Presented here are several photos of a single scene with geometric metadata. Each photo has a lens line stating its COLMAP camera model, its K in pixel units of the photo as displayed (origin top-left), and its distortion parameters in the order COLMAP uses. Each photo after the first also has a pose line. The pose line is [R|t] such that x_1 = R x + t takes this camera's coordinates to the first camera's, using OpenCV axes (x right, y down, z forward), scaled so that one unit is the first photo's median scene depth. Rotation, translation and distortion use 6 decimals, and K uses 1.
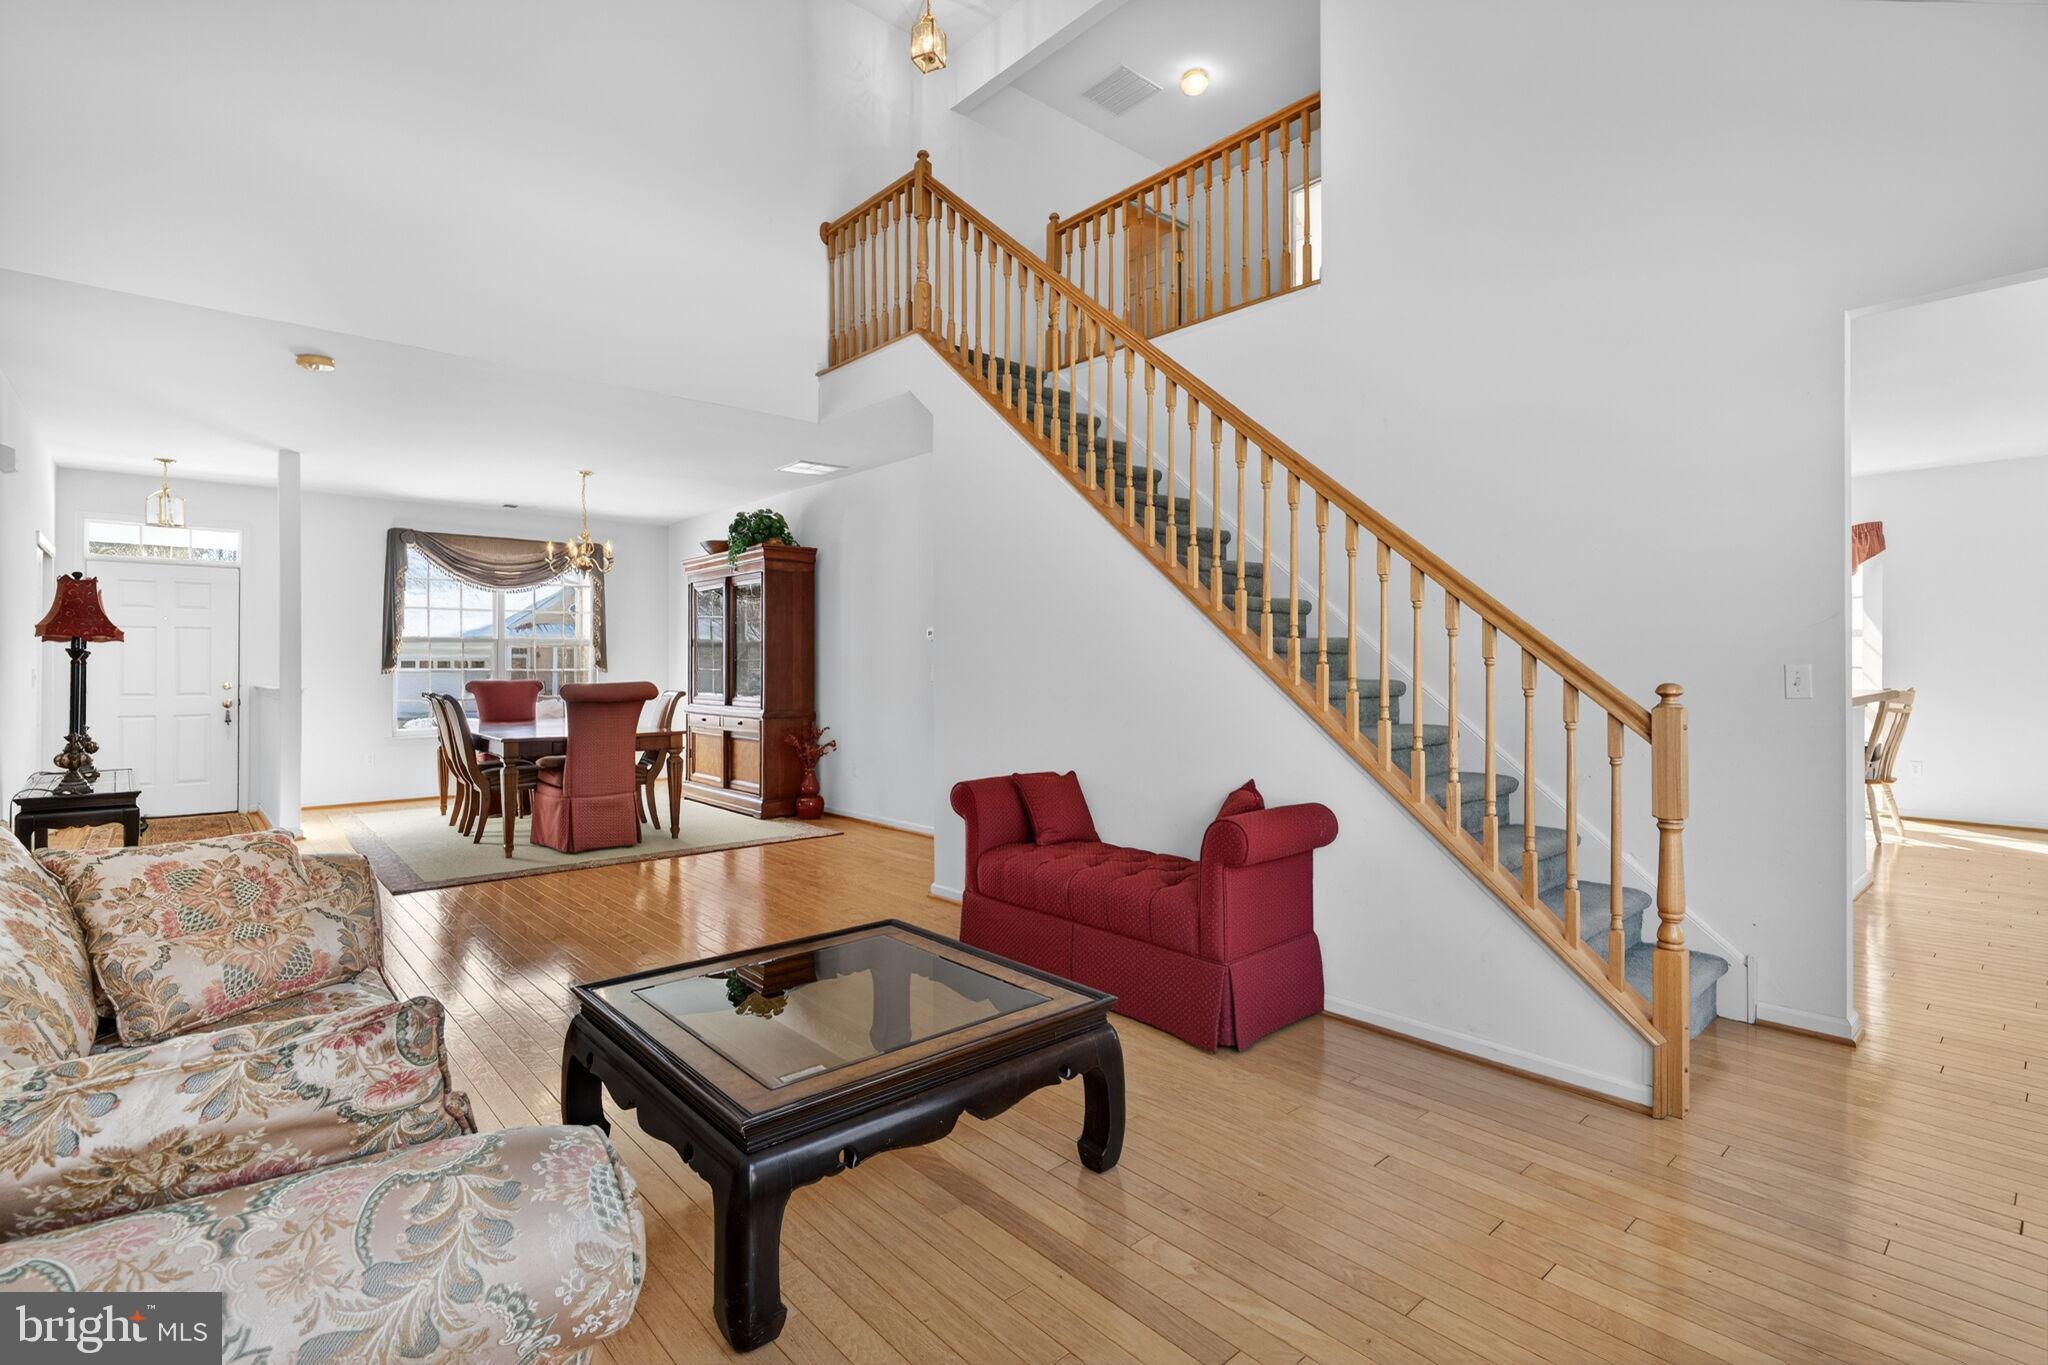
lens RADIAL K [[949.5, 0, 1032.9], [0, 949.5, 672.9], [0, 0, 1]] dist [0.007688, -0.003666]
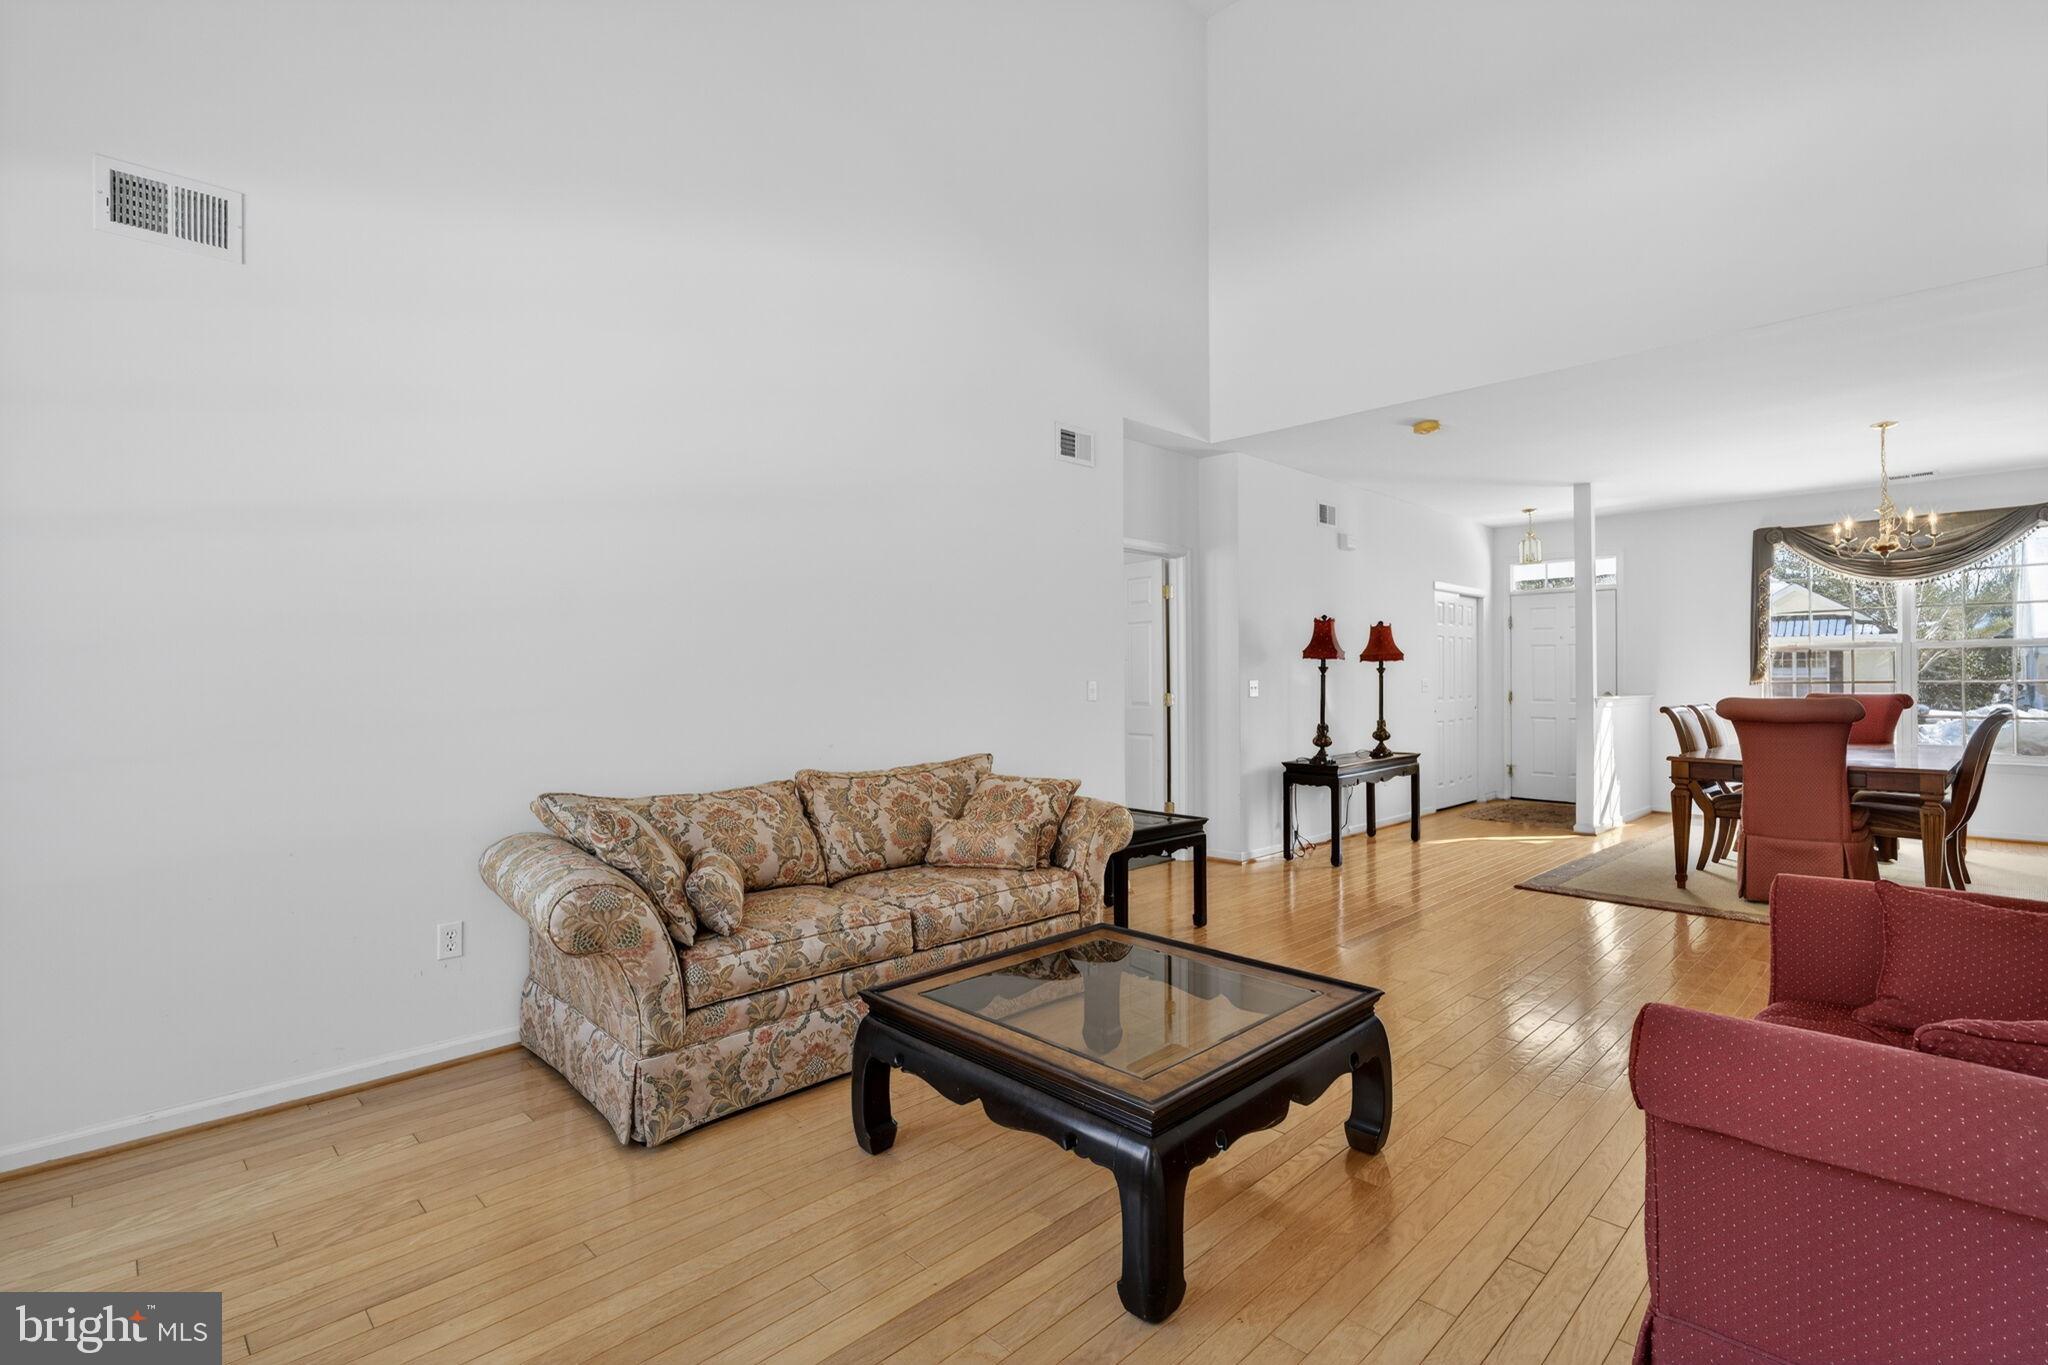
lens RADIAL K [[949.5, 0, 1018.8], [0, 949.5, 681.5], [0, 0, 1]] dist [0.007688, -0.003666]
pose [[0.050523, -0.000043, -0.998723, 0.241371], [-0.004355, 0.999990, -0.000263, 0.000665], [0.998713, 0.004363, 0.050522, 0.245628]]
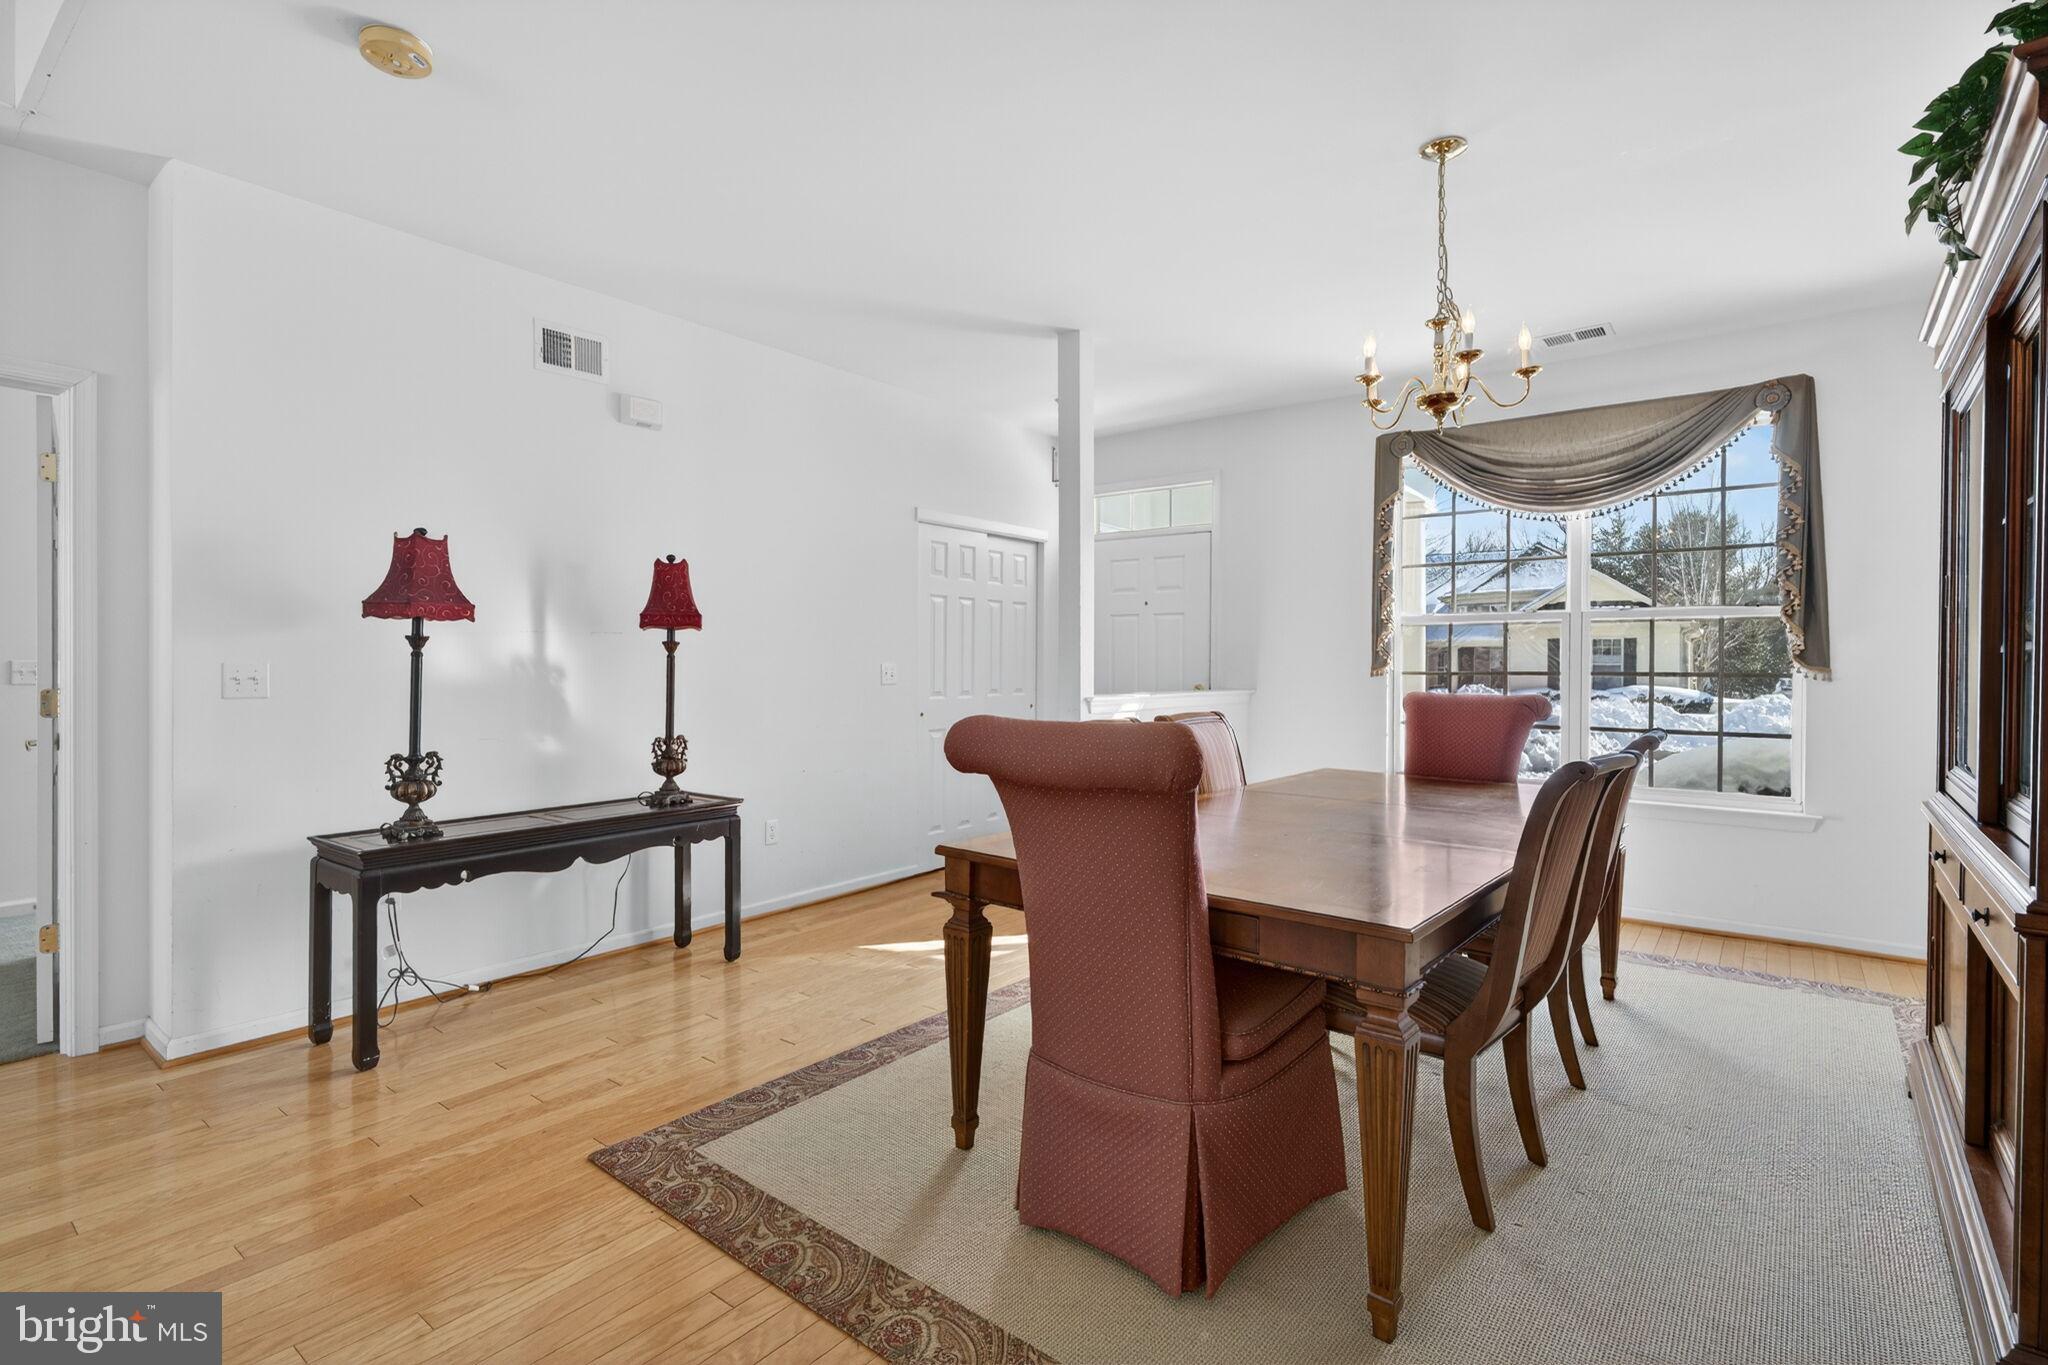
lens RADIAL K [[949.5, 0, 1027.2], [0, 949.5, 676.4], [0, 0, 1]] dist [0.007688, -0.003666]
pose [[0.172930, 0.012880, -0.984850, -0.121276], [-0.011366, 0.999874, 0.011081, -0.003737], [0.984868, 0.009278, 0.173055, 0.720843]]
